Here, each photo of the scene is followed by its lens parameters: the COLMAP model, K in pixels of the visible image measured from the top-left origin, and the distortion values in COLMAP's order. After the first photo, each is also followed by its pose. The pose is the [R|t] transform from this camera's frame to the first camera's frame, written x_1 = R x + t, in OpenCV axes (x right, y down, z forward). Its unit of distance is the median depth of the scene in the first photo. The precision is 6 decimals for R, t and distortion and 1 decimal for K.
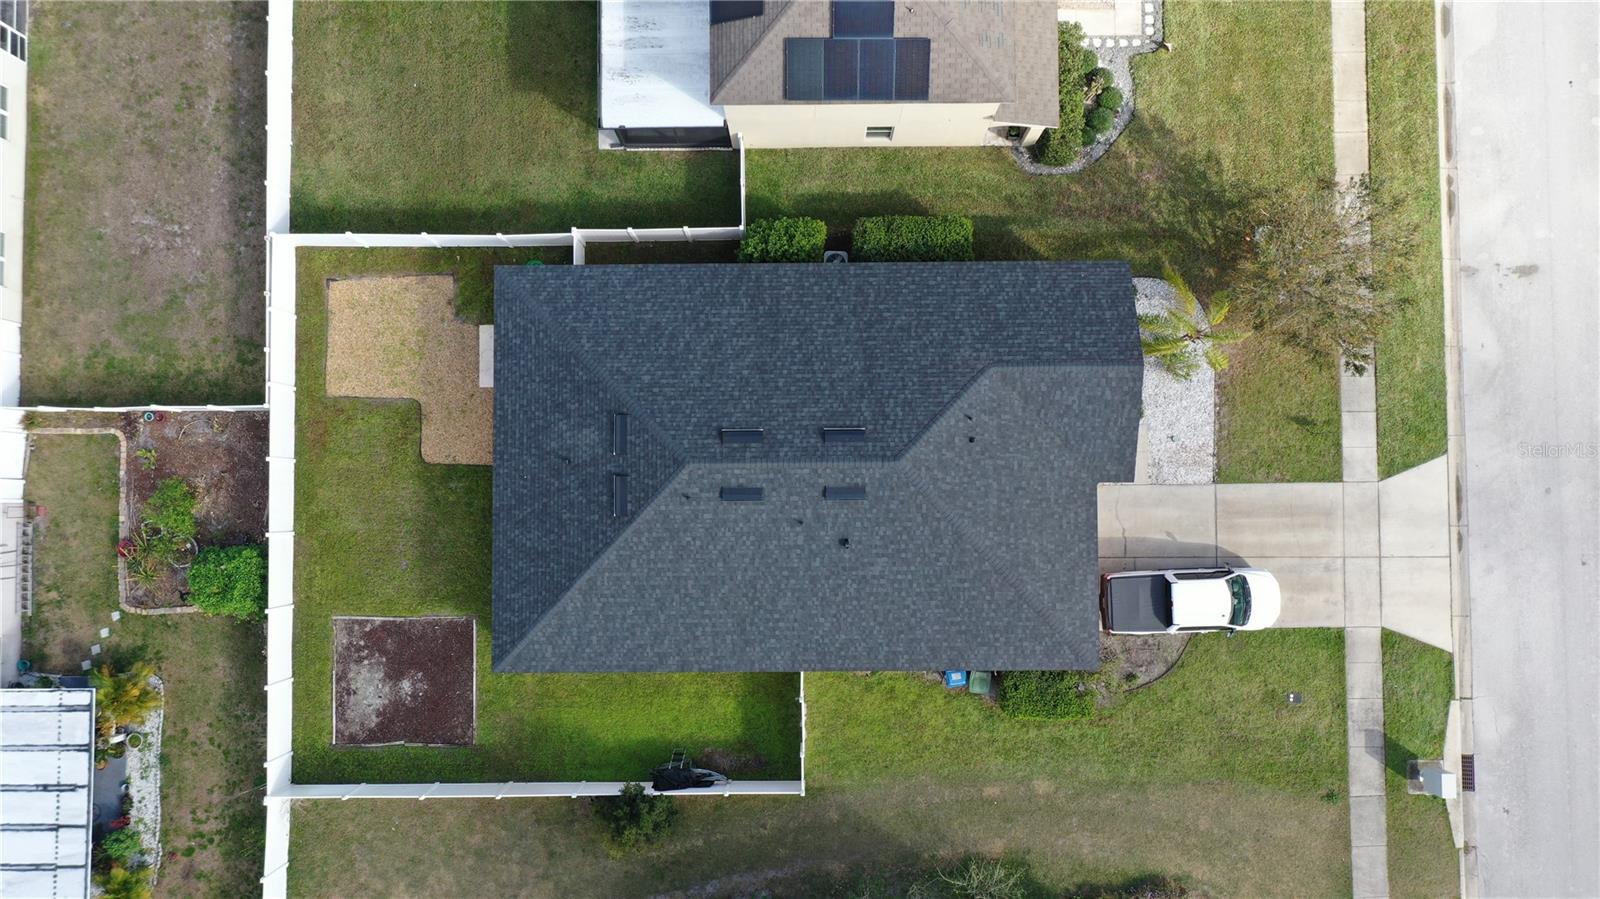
lens RADIAL K [[1258.4, 0, 800.0], [0, 1258.4, 449.5], [0, 0, 1]] dist [0.008176, -0.003070]
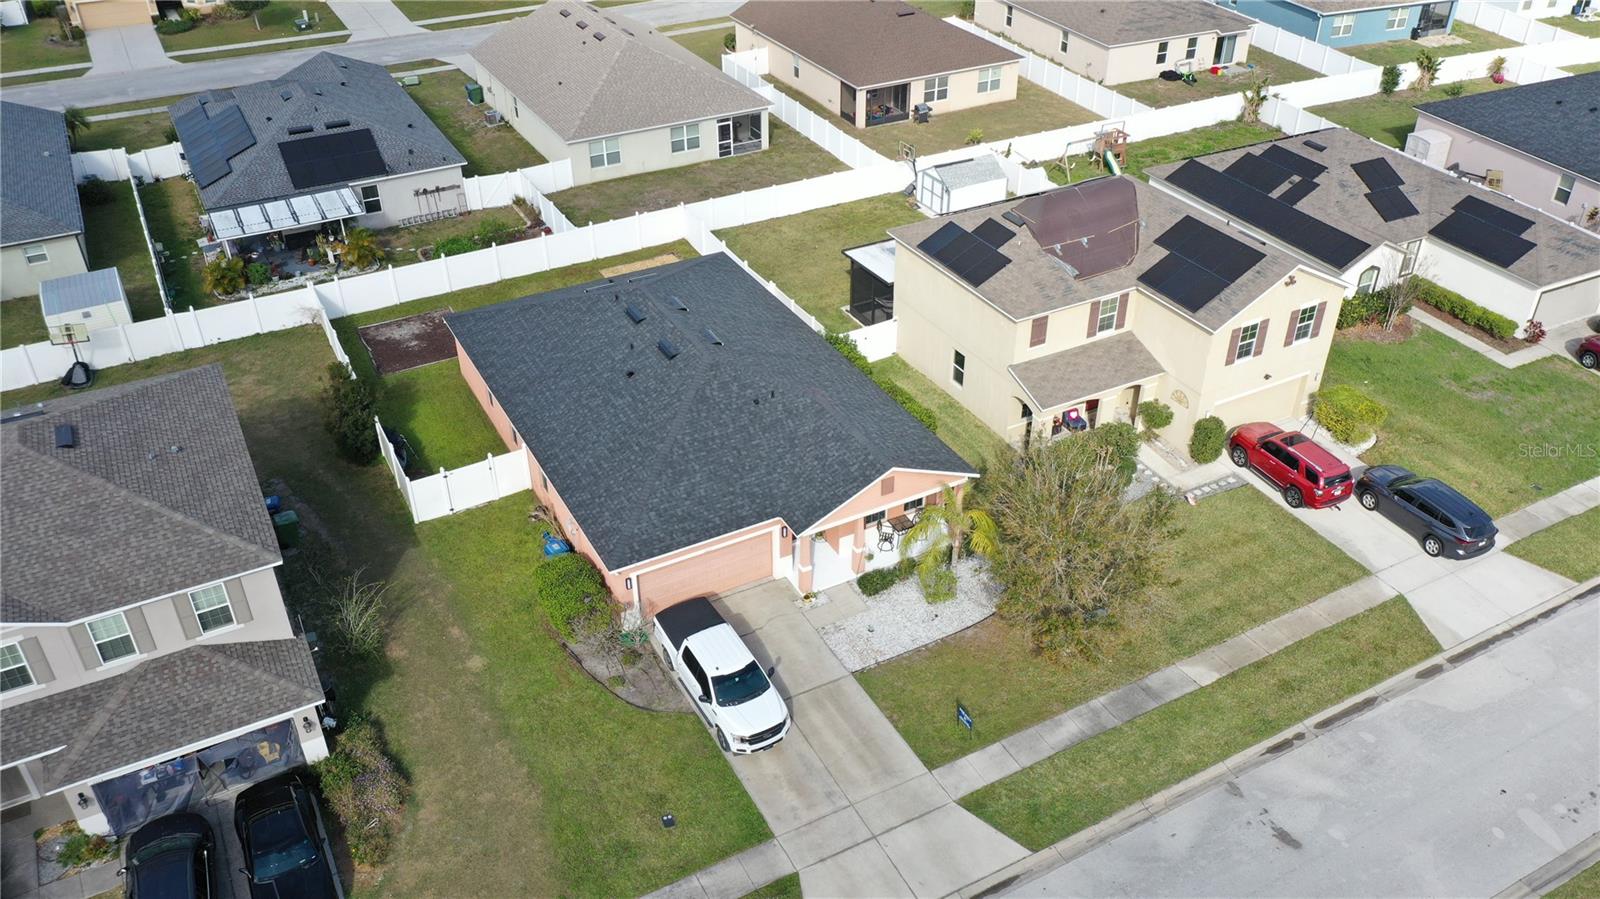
lens RADIAL K [[1258.4, 0, 800.0], [0, 1258.4, 449.5], [0, 0, 1]] dist [0.008176, -0.003070]
pose [[0.469338, 0.494231, -0.731750, 0.898880], [-0.881869, 0.304618, -0.359881, 0.338510], [0.045040, 0.814214, 0.578816, 0.338153]]
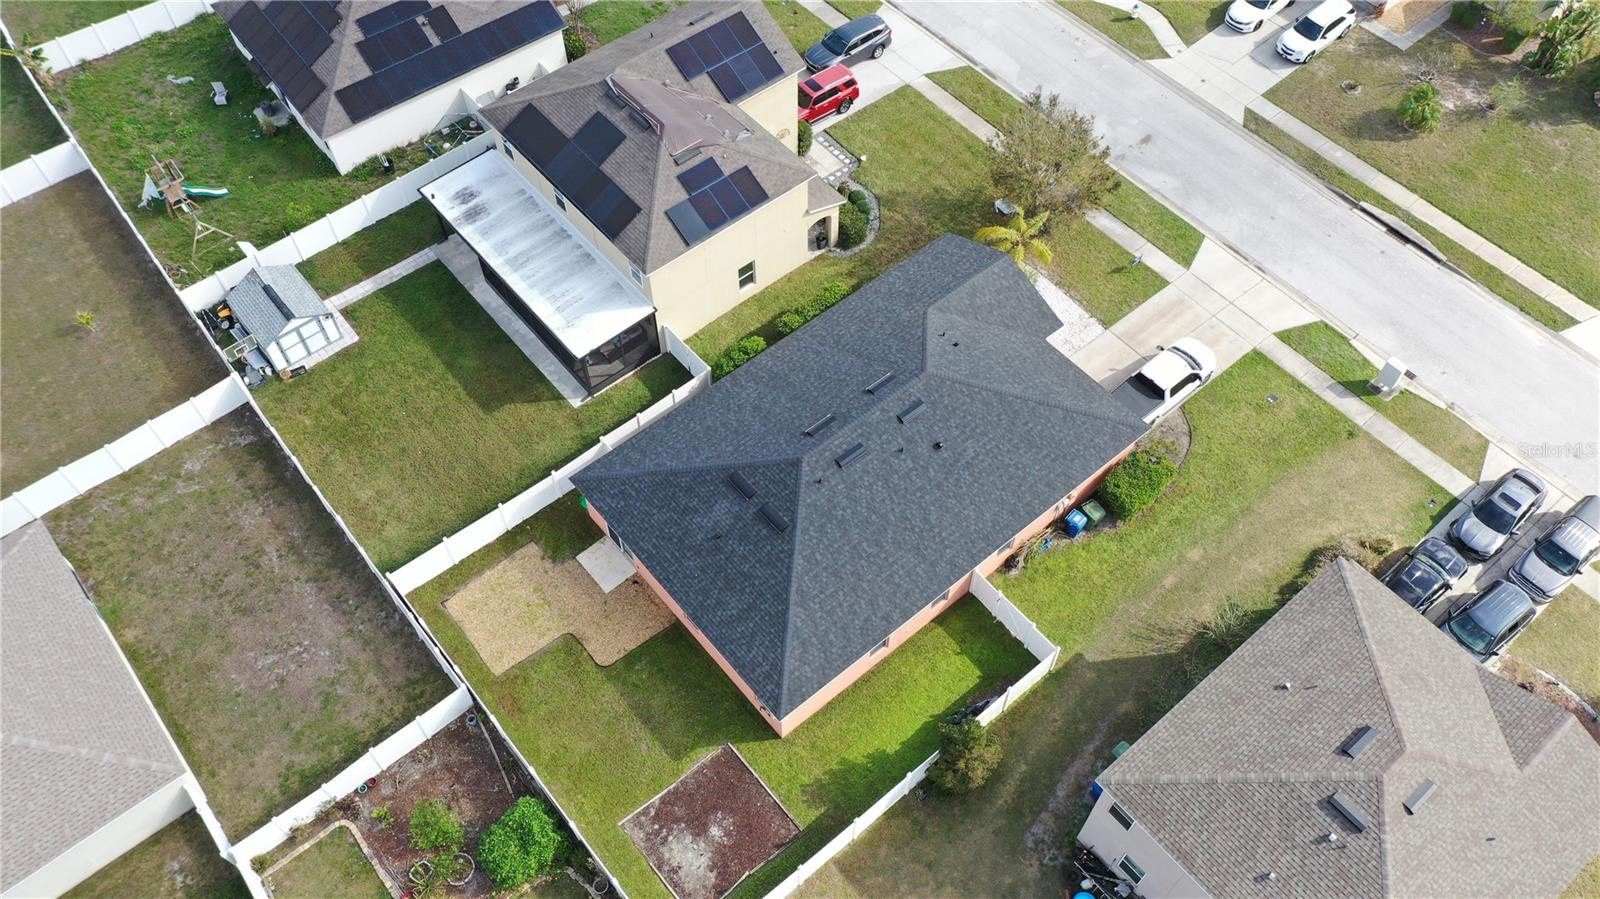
lens RADIAL K [[1258.4, 0, 800.0], [0, 1258.4, 449.5], [0, 0, 1]] dist [0.008176, -0.003070]
pose [[0.771854, -0.526145, 0.356950, -0.459677], [0.635156, 0.663350, -0.395657, 0.429635], [-0.028610, 0.532108, 0.846193, -0.044032]]
